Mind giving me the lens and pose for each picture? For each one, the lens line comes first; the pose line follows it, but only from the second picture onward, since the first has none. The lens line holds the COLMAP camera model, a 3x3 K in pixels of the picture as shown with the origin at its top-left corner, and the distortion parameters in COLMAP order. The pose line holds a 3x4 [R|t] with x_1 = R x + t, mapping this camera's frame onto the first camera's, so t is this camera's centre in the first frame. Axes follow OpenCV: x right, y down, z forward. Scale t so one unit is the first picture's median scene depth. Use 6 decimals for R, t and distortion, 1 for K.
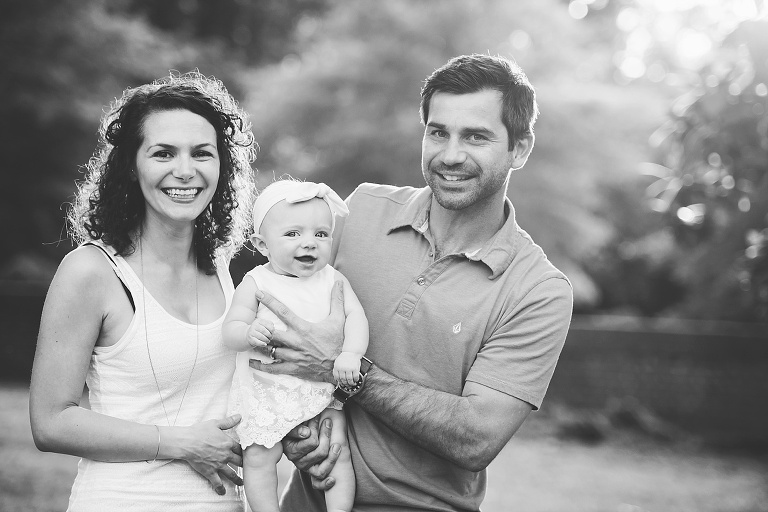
lens RADIAL K [[2118.8, 0, 380.1], [0, 2118.8, 253.0], [0, 0, 1]] dist [0.319645, 0.000000]
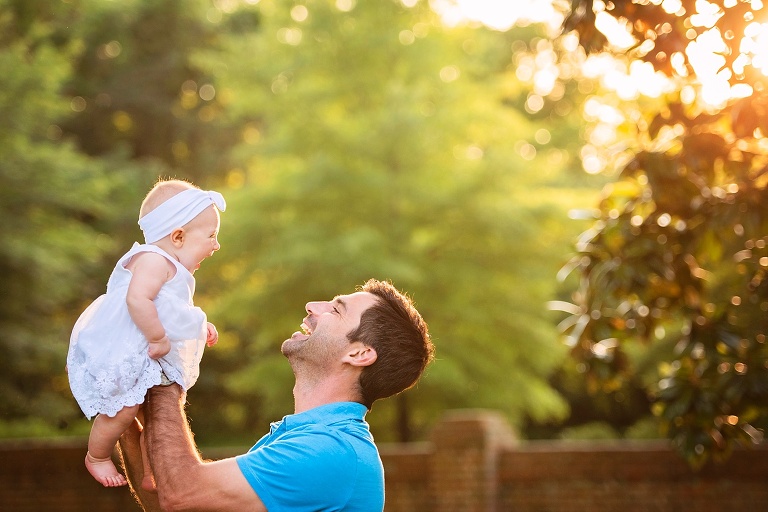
lens RADIAL K [[2296.3, 0, 386.4], [0, 2296.3, 256.8], [0, 0, 1]] dist [0.058380, 0.000000]
pose [[0.998088, -0.059052, 0.018236, 0.011622], [0.059866, 0.997058, -0.047867, -0.006188], [-0.015356, 0.048867, 0.998687, -0.024396]]
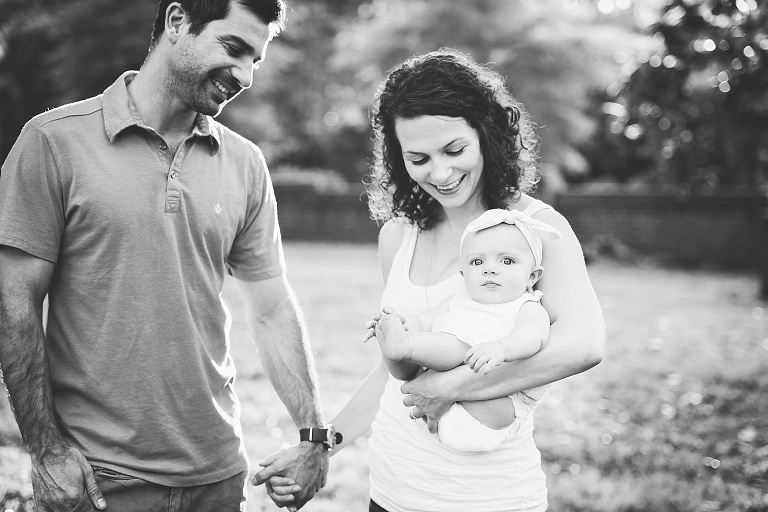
lens RADIAL K [[1565.3, 0, 385.3], [0, 1565.3, 256.3], [0, 0, 1]] dist [-0.269094, 0.000000]
pose [[0.998933, -0.034856, -0.030304, -0.011275], [0.037025, 0.996552, 0.074252, -0.007300], [0.027611, -0.075295, 0.996779, -0.124765]]
